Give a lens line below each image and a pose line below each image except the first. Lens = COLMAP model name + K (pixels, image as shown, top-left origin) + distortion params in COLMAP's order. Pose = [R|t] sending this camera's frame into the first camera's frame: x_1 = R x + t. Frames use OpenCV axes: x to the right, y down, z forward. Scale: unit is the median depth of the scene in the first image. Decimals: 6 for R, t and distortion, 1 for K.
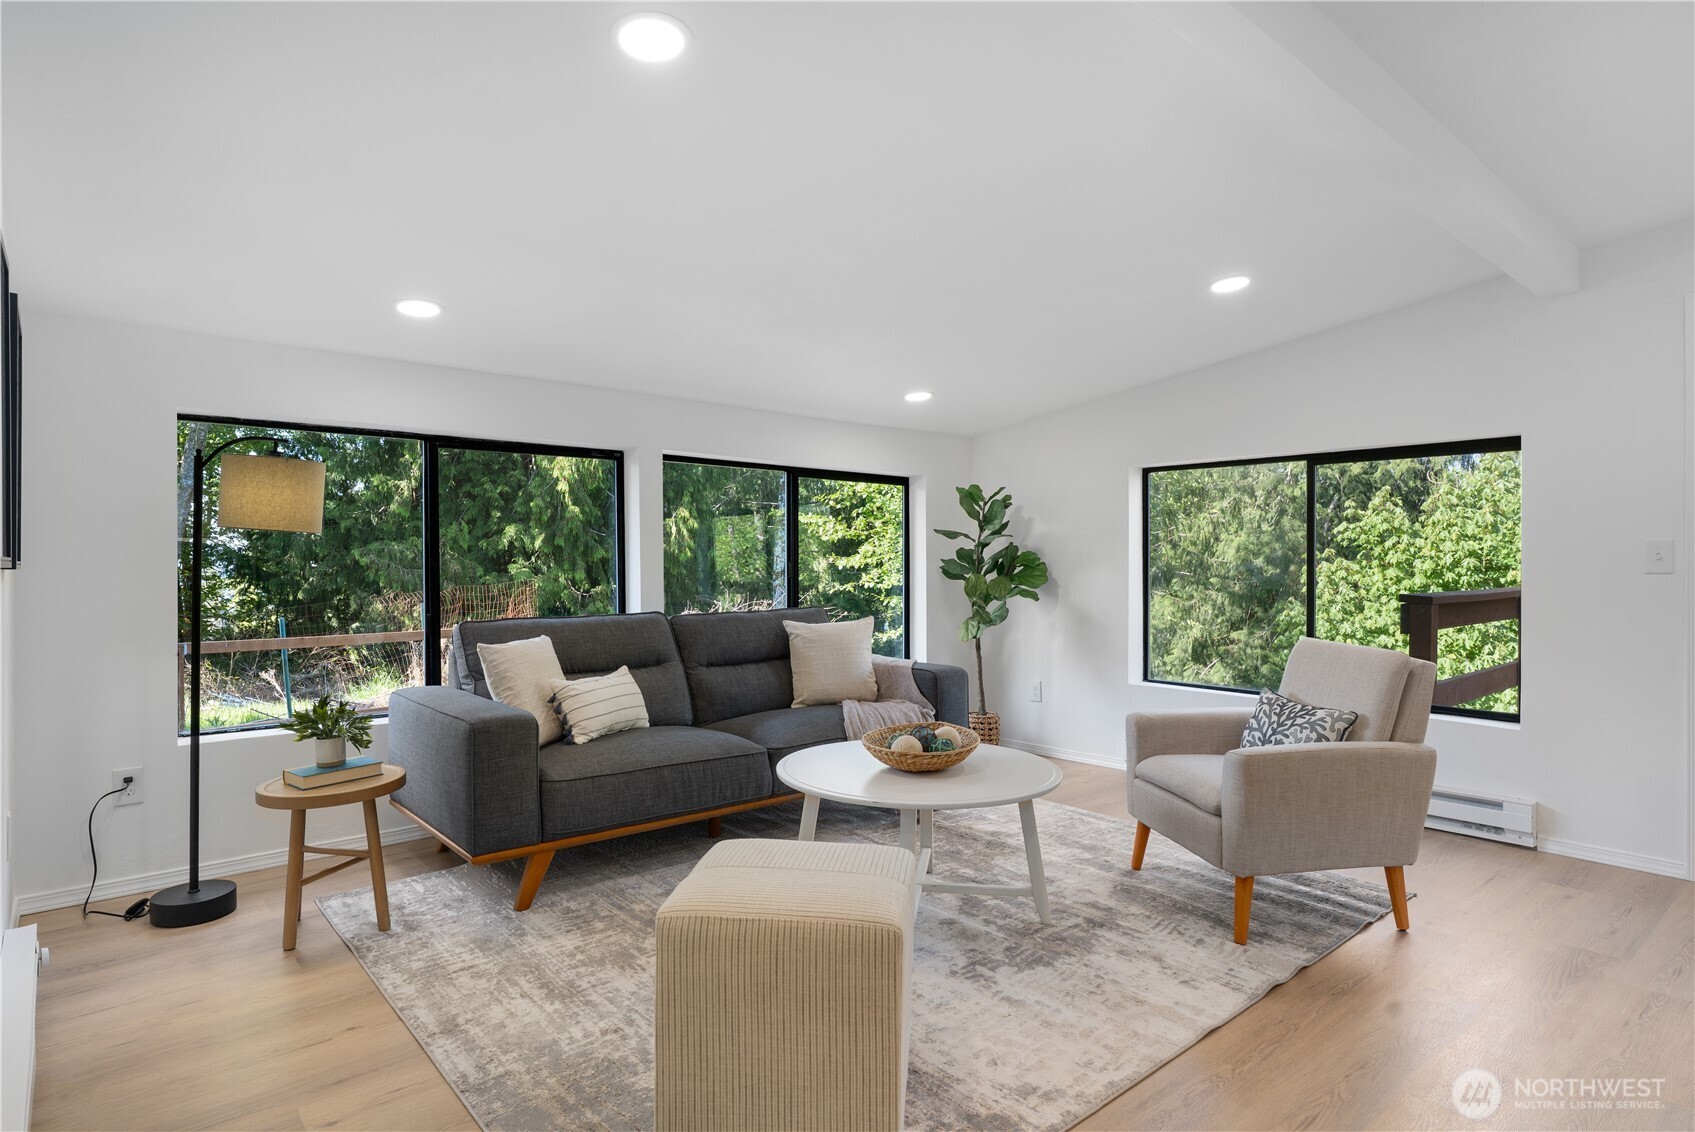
lens RADIAL K [[935.2, 0, 843.5], [0, 935.2, 560.8], [0, 0, 1]] dist [-0.001682, 0.001618]
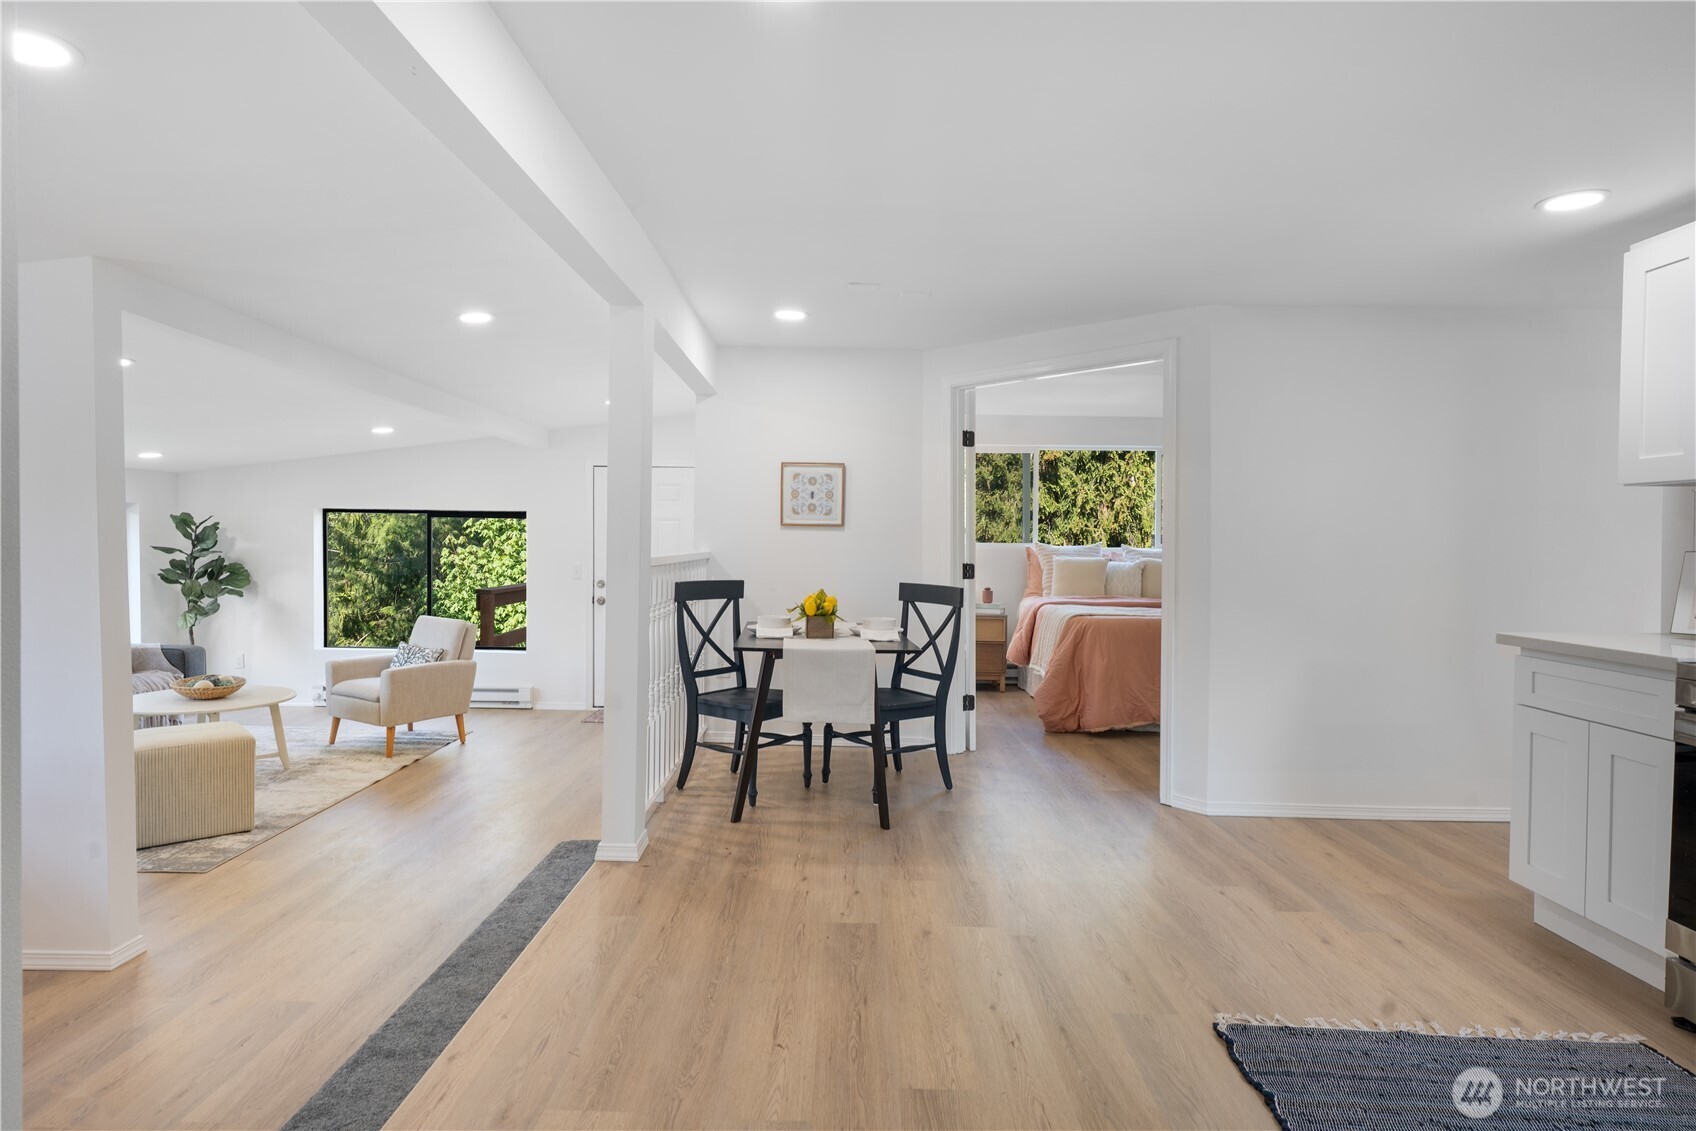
lens RADIAL K [[926.7, 0, 848.0], [0, 926.7, 565.5], [0, 0, 1]] dist [0.000731, 0.000871]
pose [[0.650941, -0.011486, 0.759042, -0.375202], [-0.014808, 0.999503, 0.027824, -0.083349], [-0.758984, -0.029352, 0.650447, -0.878581]]
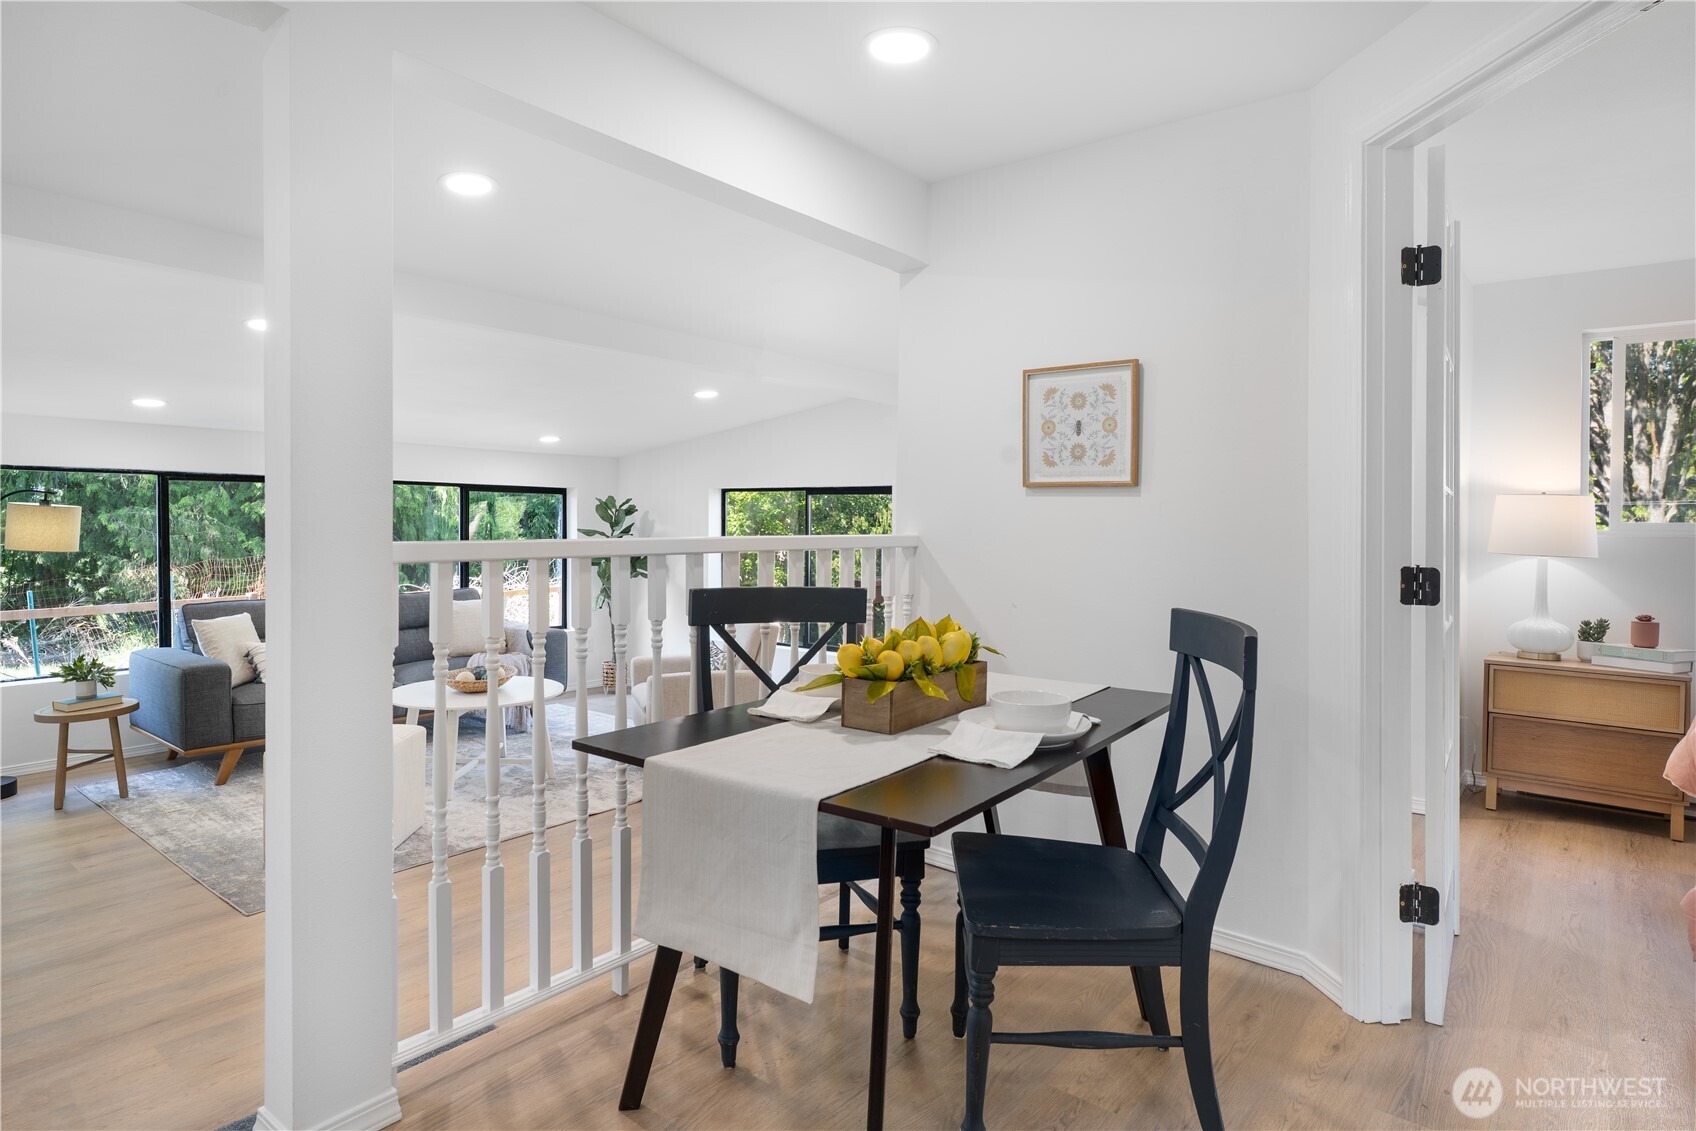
lens RADIAL K [[945.8, 0, 840.9], [0, 945.8, 536.4], [0, 0, 1]] dist [-0.003000, 0.000582]
pose [[0.983409, 0.006656, 0.181282, 0.326790], [-0.010241, 0.999770, 0.018847, -0.076769], [-0.181115, -0.020391, 0.983251, -0.625747]]
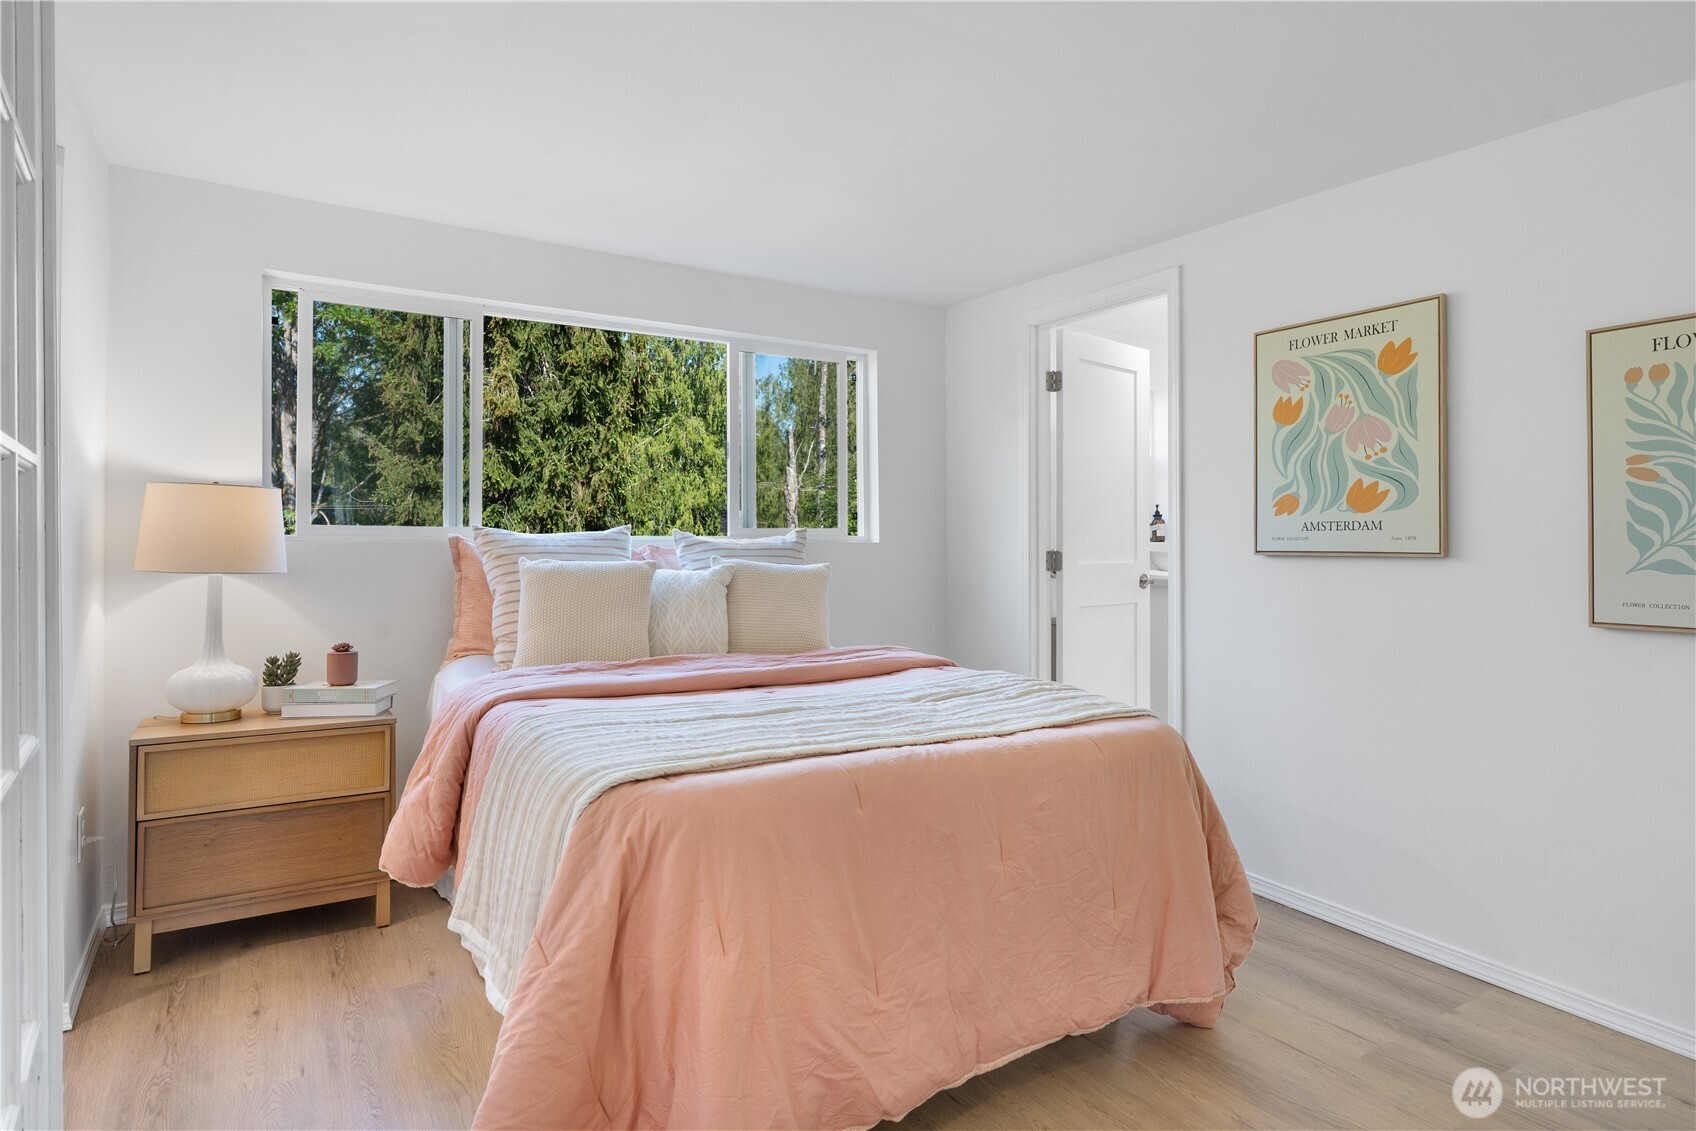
lens RADIAL K [[945.8, 0, 840.9], [0, 945.8, 536.4], [0, 0, 1]] dist [-0.003000, 0.000582]
pose [[0.152672, 0.001594, 0.988276, 0.629304], [-0.015388, 0.999881, 0.000765, -0.078789], [-0.988157, -0.015324, 0.152678, -0.331024]]
